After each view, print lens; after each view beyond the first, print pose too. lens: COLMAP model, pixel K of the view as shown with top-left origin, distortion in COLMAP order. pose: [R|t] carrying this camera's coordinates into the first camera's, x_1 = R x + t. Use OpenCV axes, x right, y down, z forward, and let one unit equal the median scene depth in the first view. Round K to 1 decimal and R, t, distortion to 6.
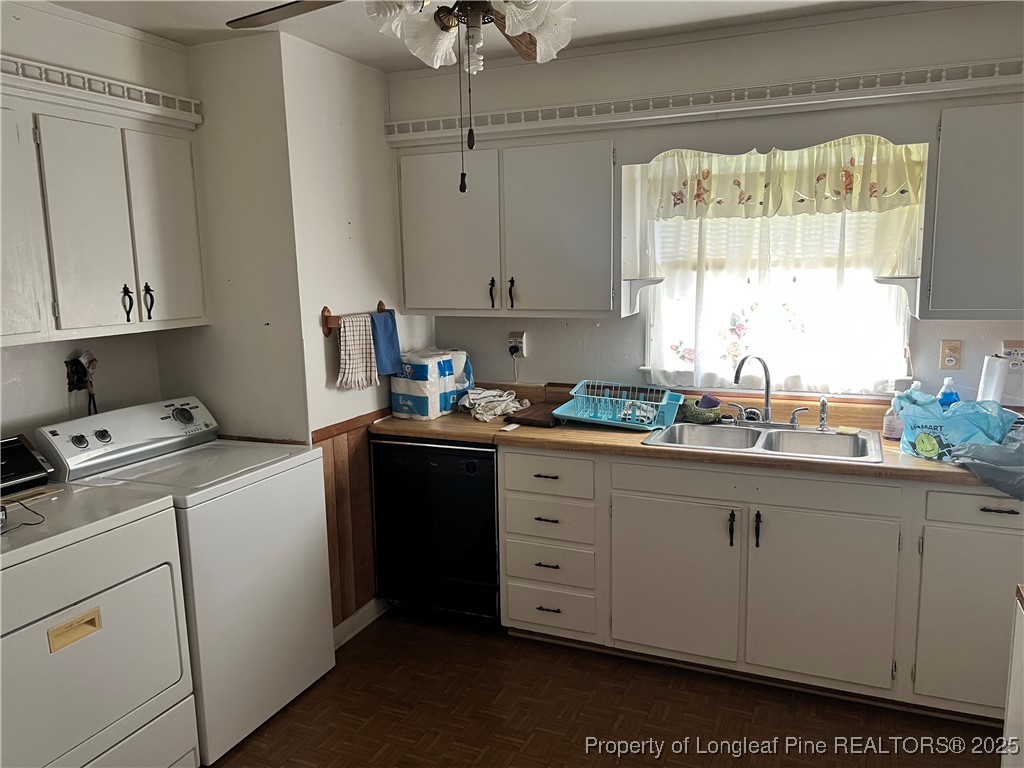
lens RADIAL K [[777.5, 0, 512.0], [0, 777.5, 384.0], [0, 0, 1]] dist [0.061066, -0.059010]
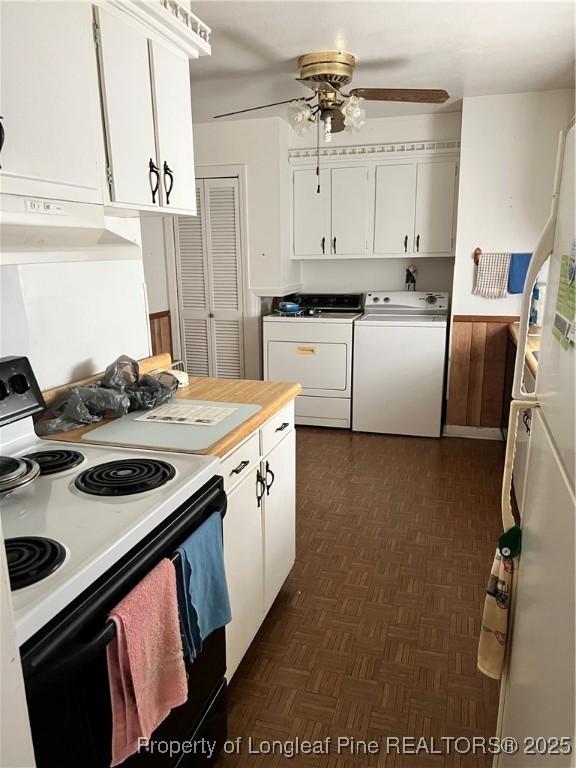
lens RADIAL K [[583.1, 0, 288.0], [0, 583.1, 384.0], [0, 0, 1]] dist [0.061066, -0.059010]
pose [[0.113895, 0.242008, -0.963566, 1.073003], [-0.141622, 0.963928, 0.225359, -0.039749], [0.983347, 0.110795, 0.144060, 0.408805]]
